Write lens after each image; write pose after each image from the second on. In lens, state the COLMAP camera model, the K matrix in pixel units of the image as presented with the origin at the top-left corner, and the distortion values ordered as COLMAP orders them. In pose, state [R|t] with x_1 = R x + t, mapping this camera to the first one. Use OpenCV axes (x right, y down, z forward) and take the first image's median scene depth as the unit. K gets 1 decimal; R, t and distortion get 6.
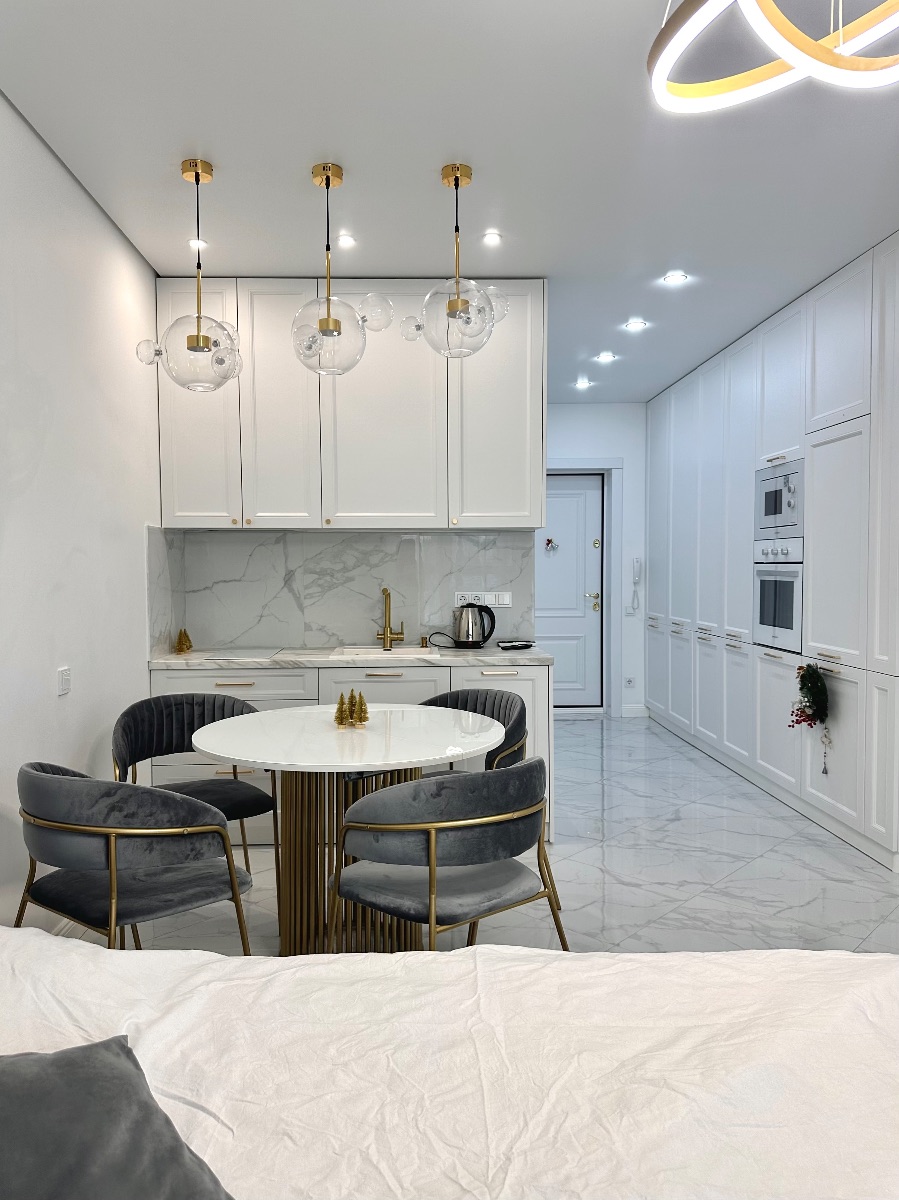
lens RADIAL K [[857.6, 0, 450.6], [0, 857.6, 593.9], [0, 0, 1]] dist [0.032514, -0.034223]
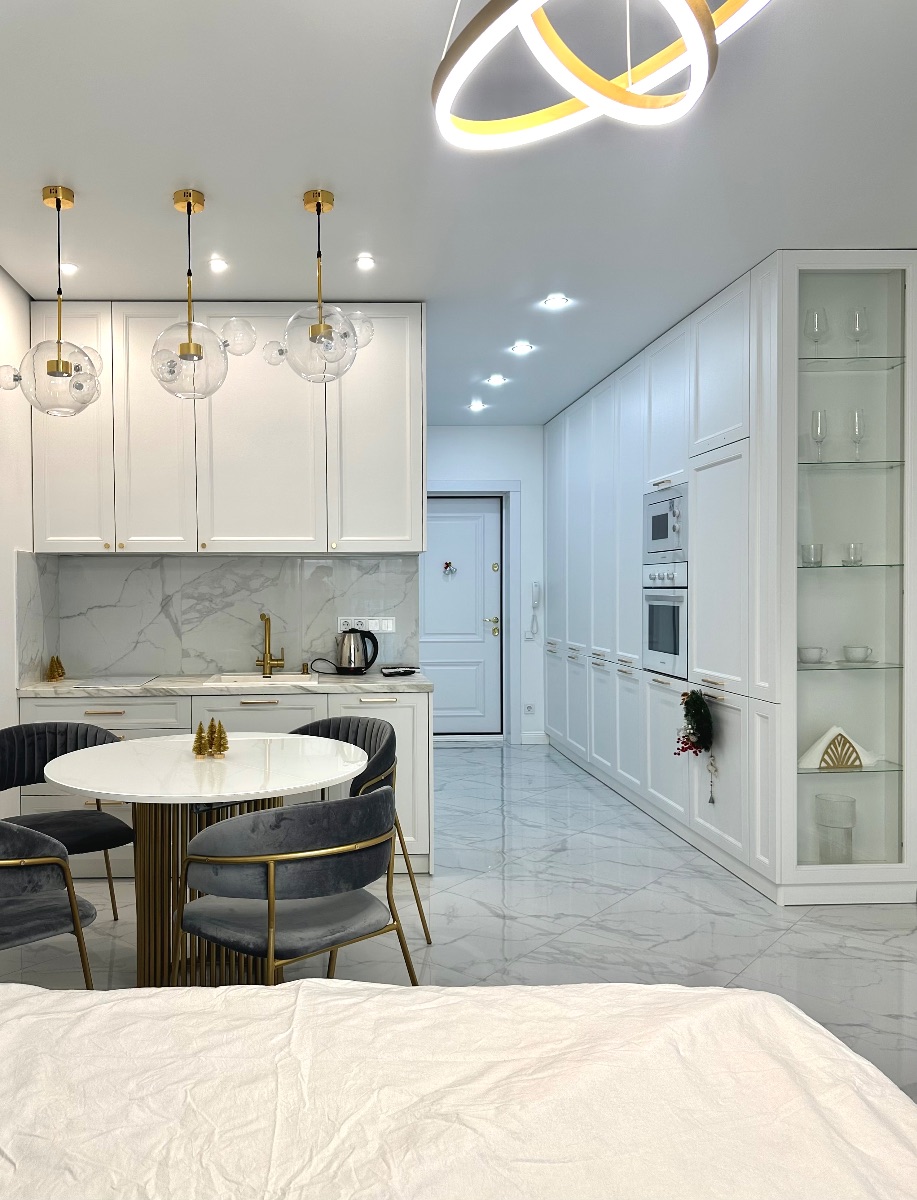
lens RADIAL K [[899.4, 0, 453.5], [0, 899.4, 591.4], [0, 0, 1]] dist [0.036077, -0.042076]
pose [[0.999994, -0.000858, -0.003299, 0.160558], [0.000778, 0.999710, -0.024089, -0.007877], [0.003319, 0.024086, 0.999704, -0.034440]]
